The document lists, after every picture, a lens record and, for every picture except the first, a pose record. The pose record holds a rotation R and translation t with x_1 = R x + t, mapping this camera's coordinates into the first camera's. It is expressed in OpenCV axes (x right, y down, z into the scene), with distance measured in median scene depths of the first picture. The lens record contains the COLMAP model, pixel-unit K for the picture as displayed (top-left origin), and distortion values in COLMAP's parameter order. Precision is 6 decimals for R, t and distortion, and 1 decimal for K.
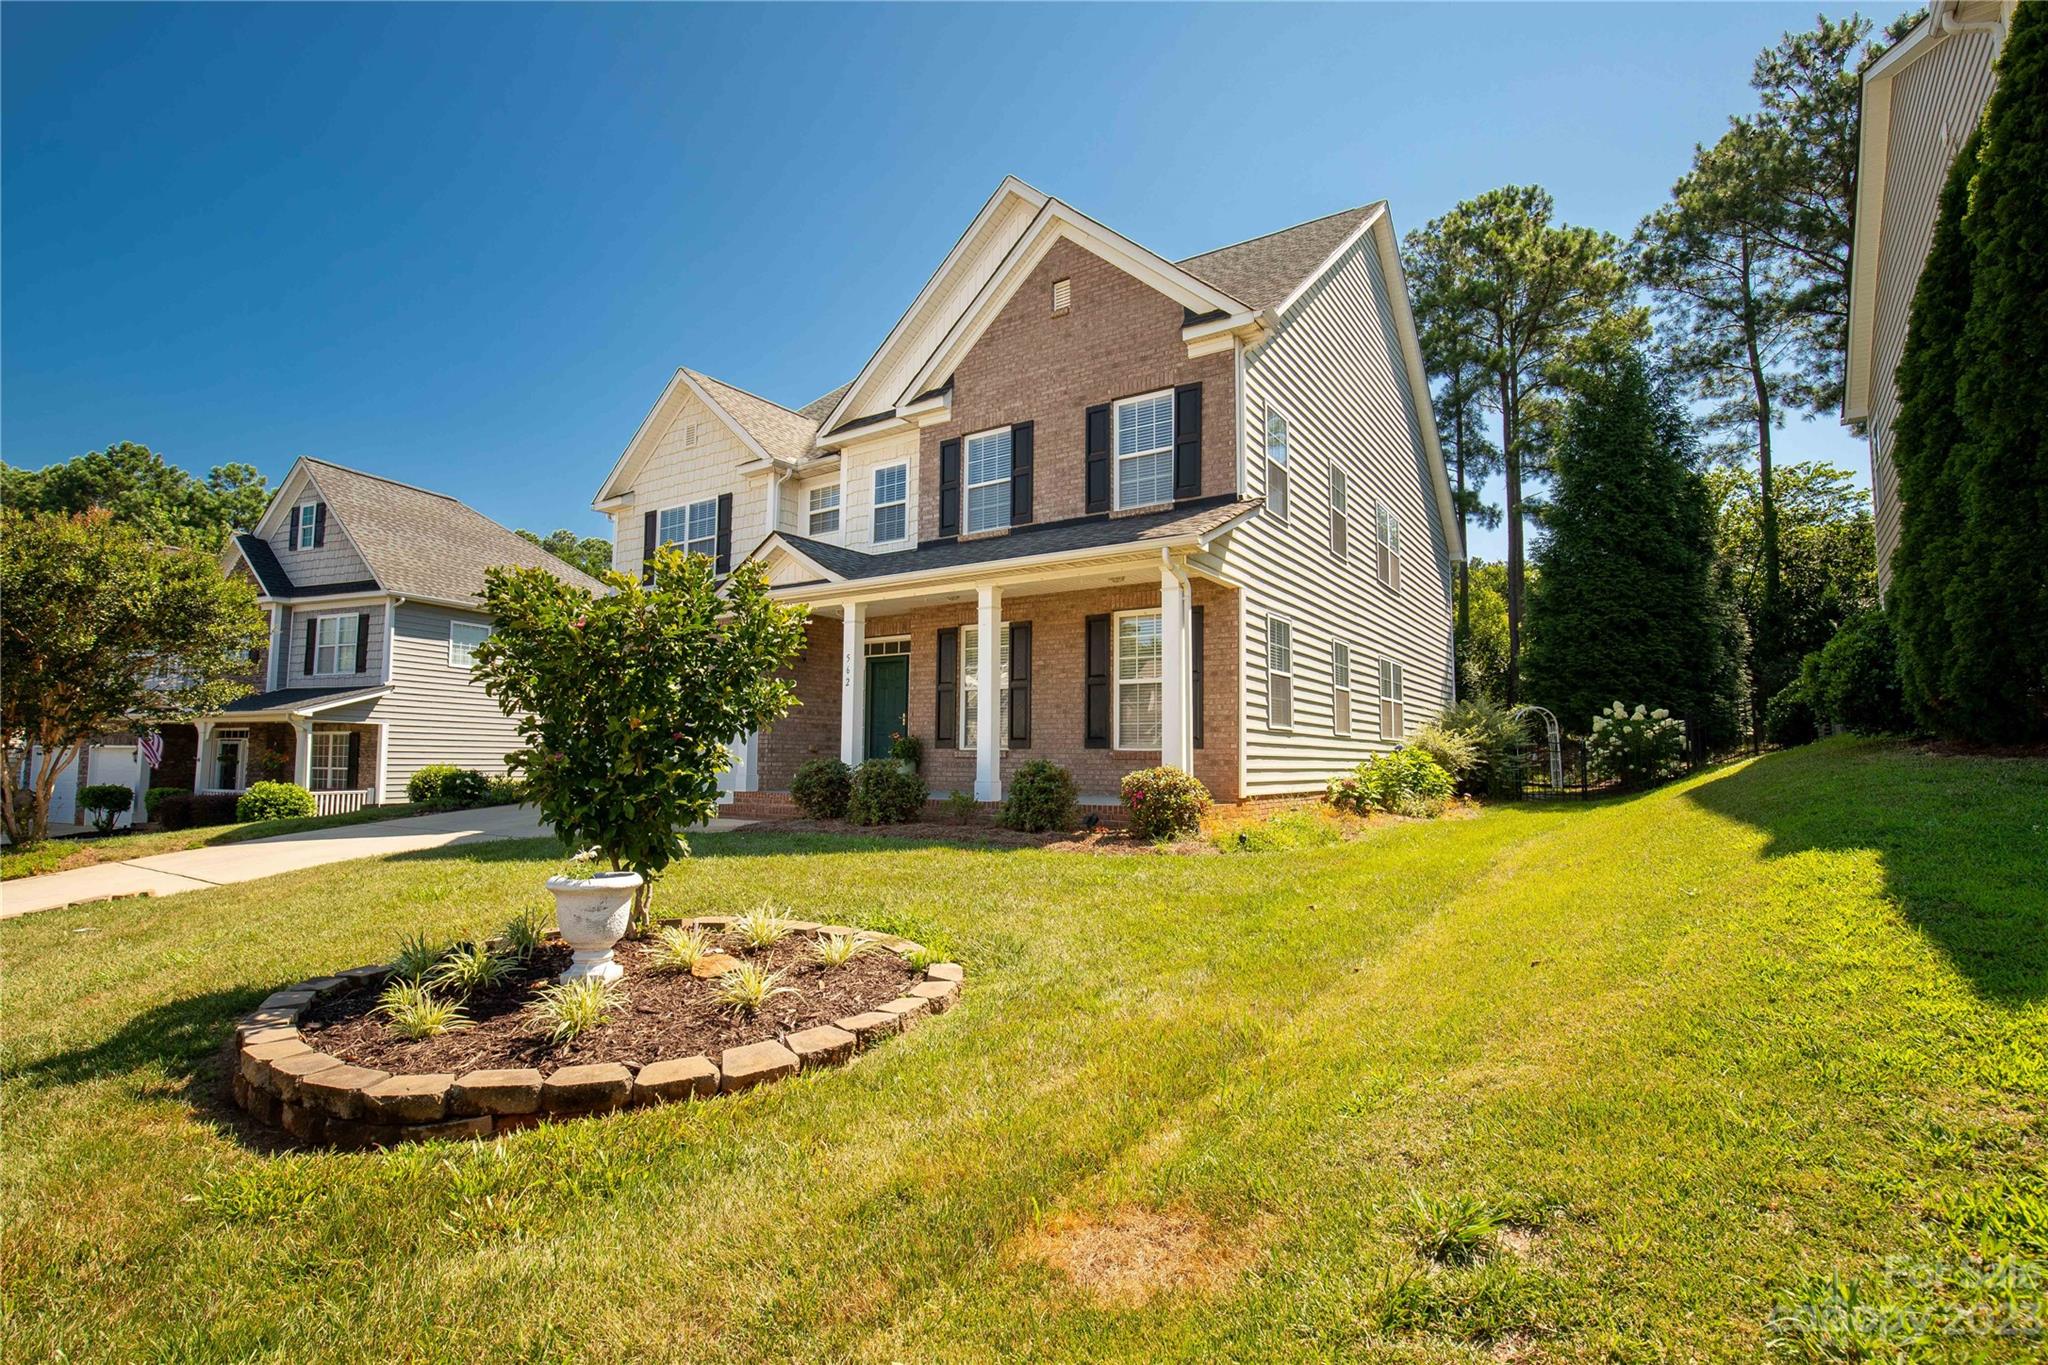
lens RADIAL K [[956.1, 0, 1024.0], [0, 956.1, 682.5], [0, 0, 1]] dist [-0.033535, -0.000082]
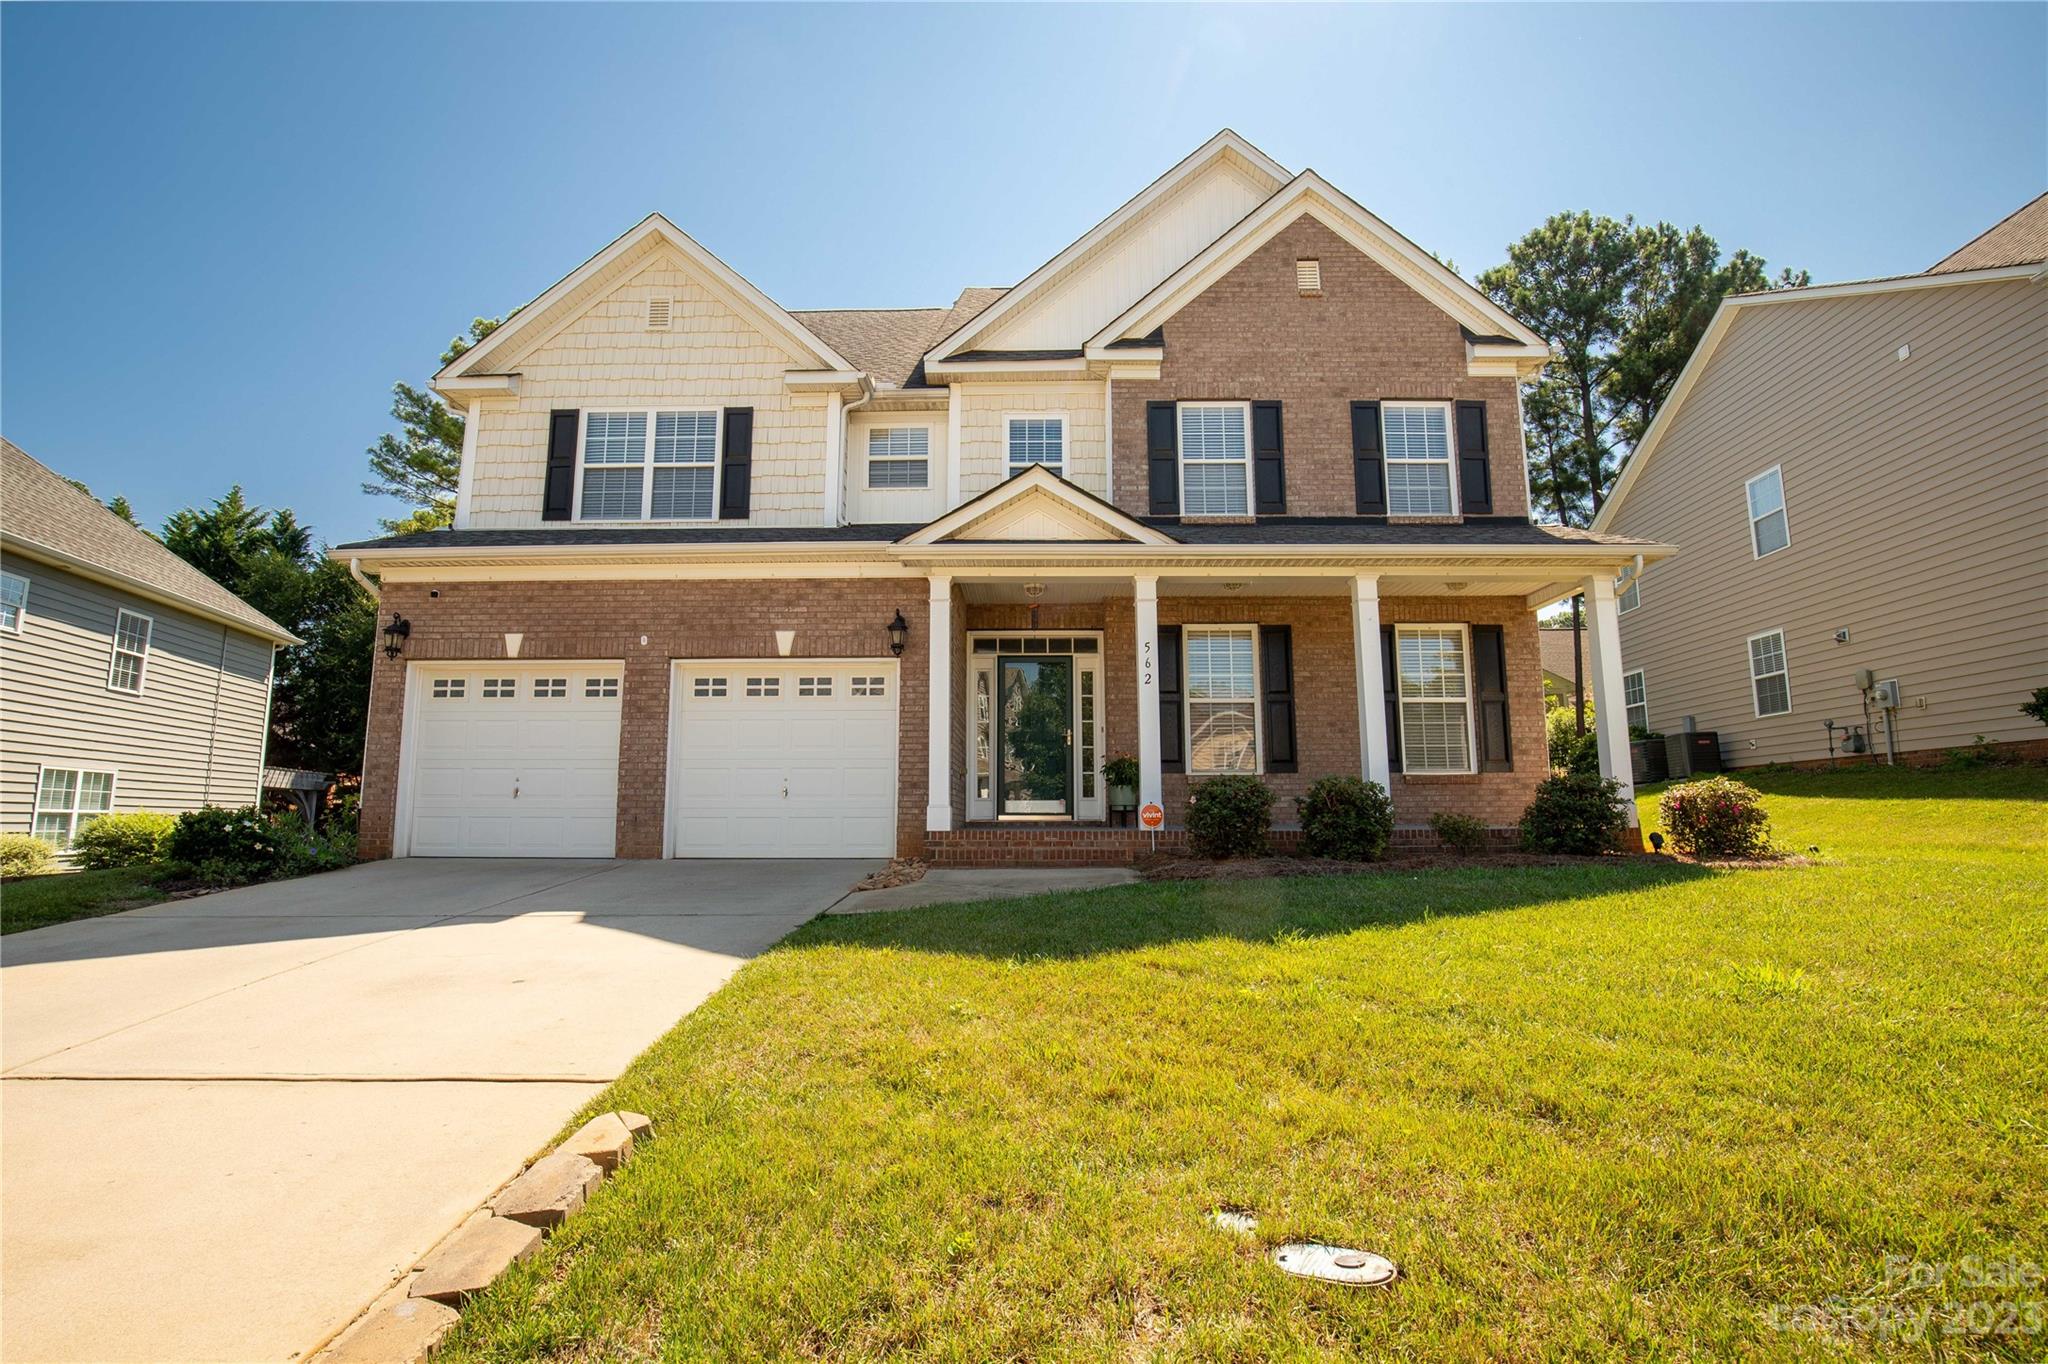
lens RADIAL K [[956.1, 0, 1024.0], [0, 956.1, 682.0], [0, 0, 1]] dist [-0.033535, -0.000082]
pose [[0.833784, 0.072355, 0.547329, -0.662849], [-0.036669, 0.996444, -0.075865, 0.061179], [-0.550871, 0.043185, 0.833472, 0.413548]]
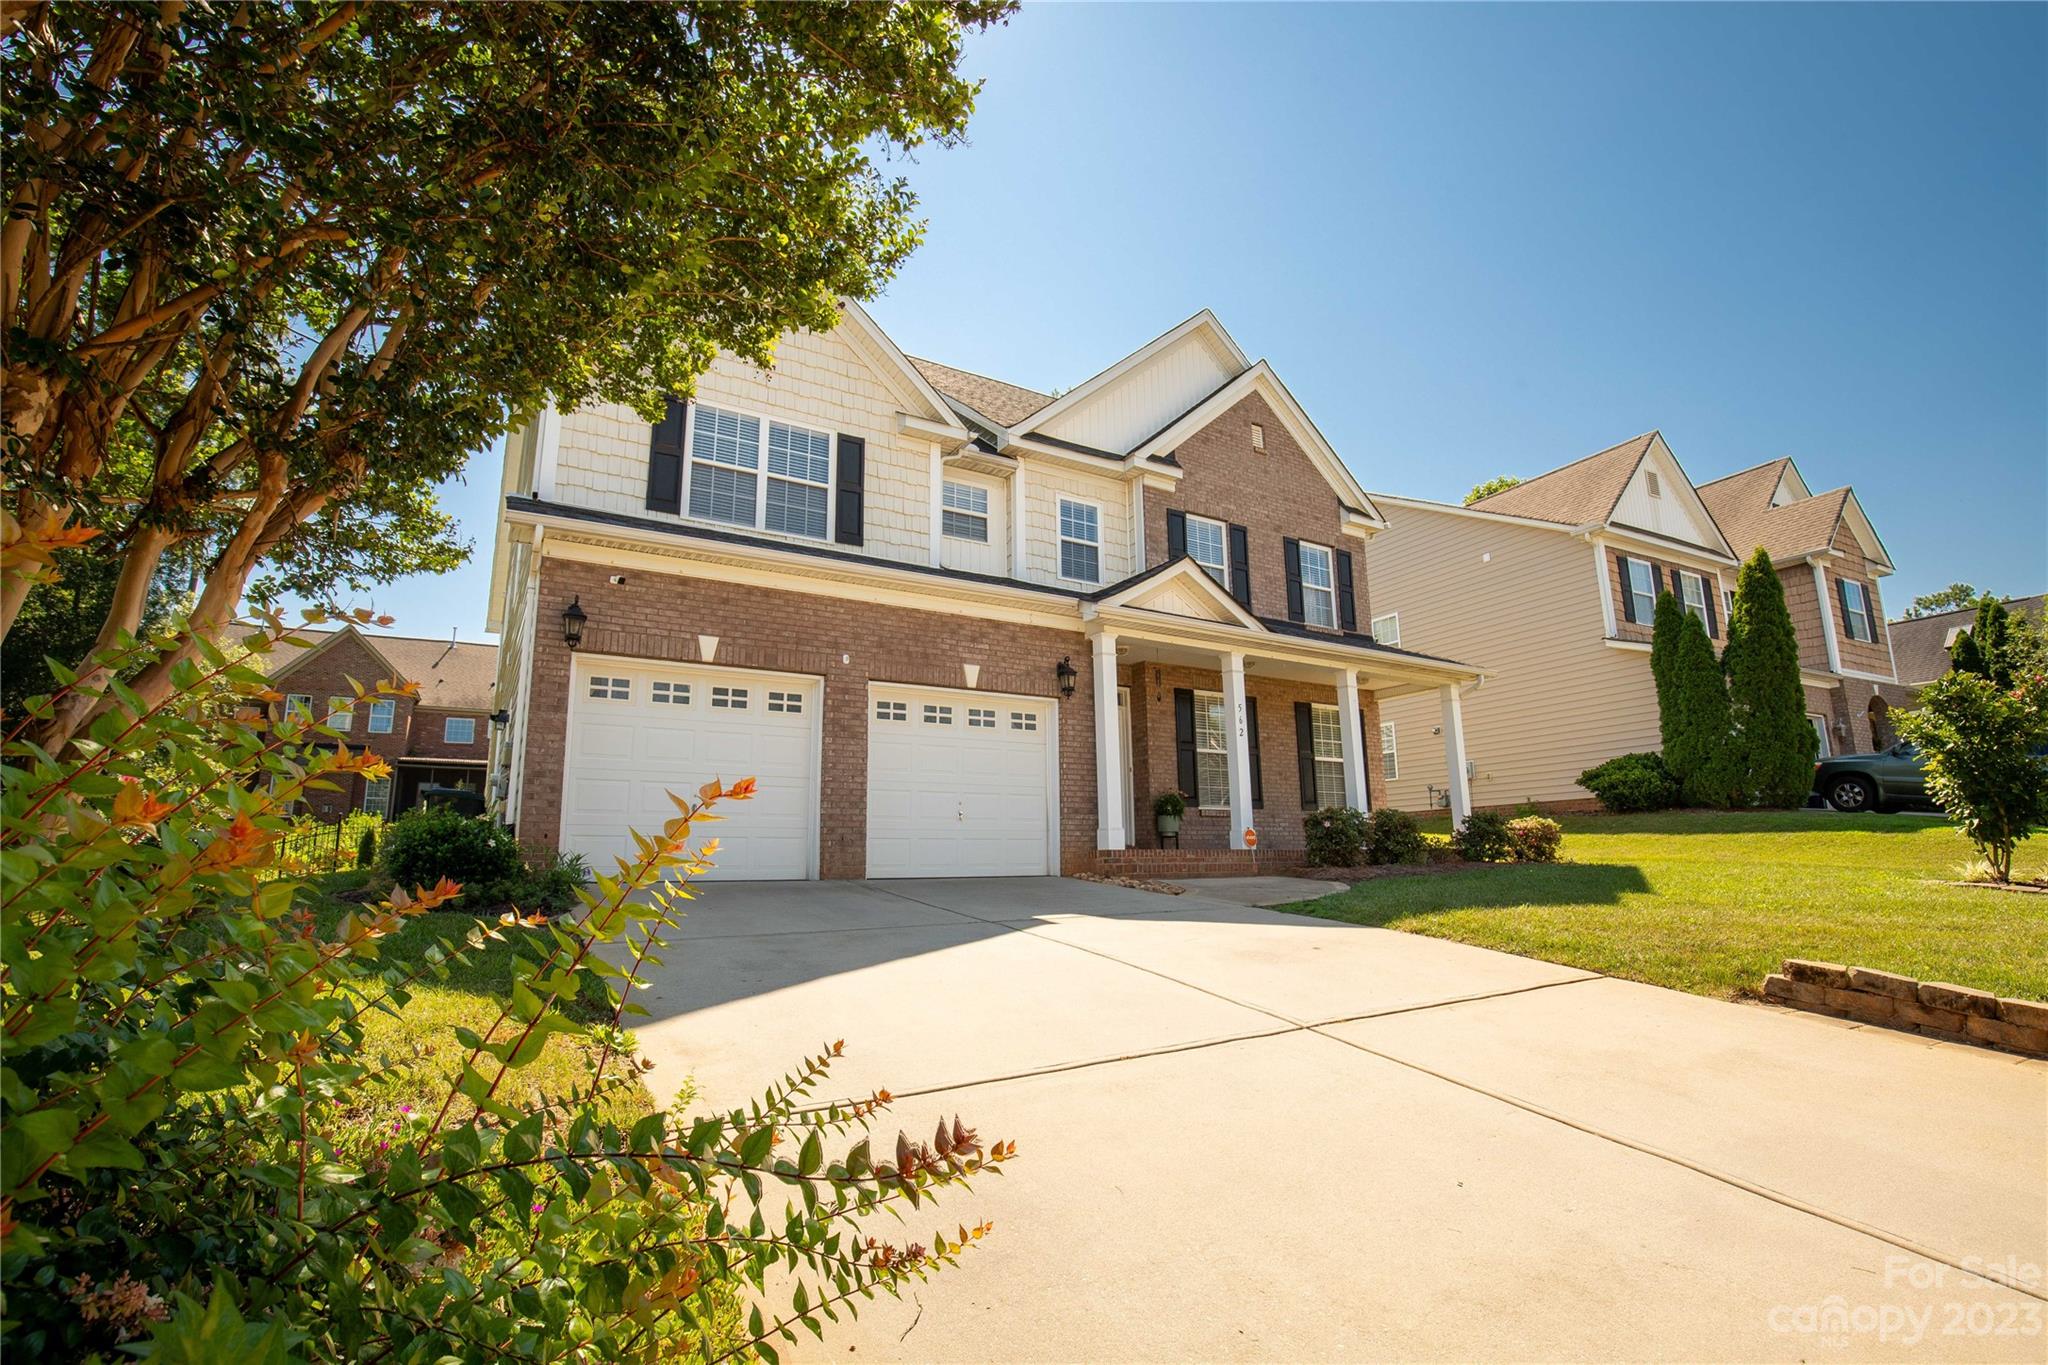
lens RADIAL K [[956.1, 0, 1024.0], [0, 956.1, 682.5], [0, 0, 1]] dist [-0.033535, -0.000082]
pose [[0.410093, 0.164653, 0.897058, -1.135043], [-0.057437, 0.986279, -0.154771, 0.110657], [-0.910233, 0.011946, 0.413924, 0.777792]]
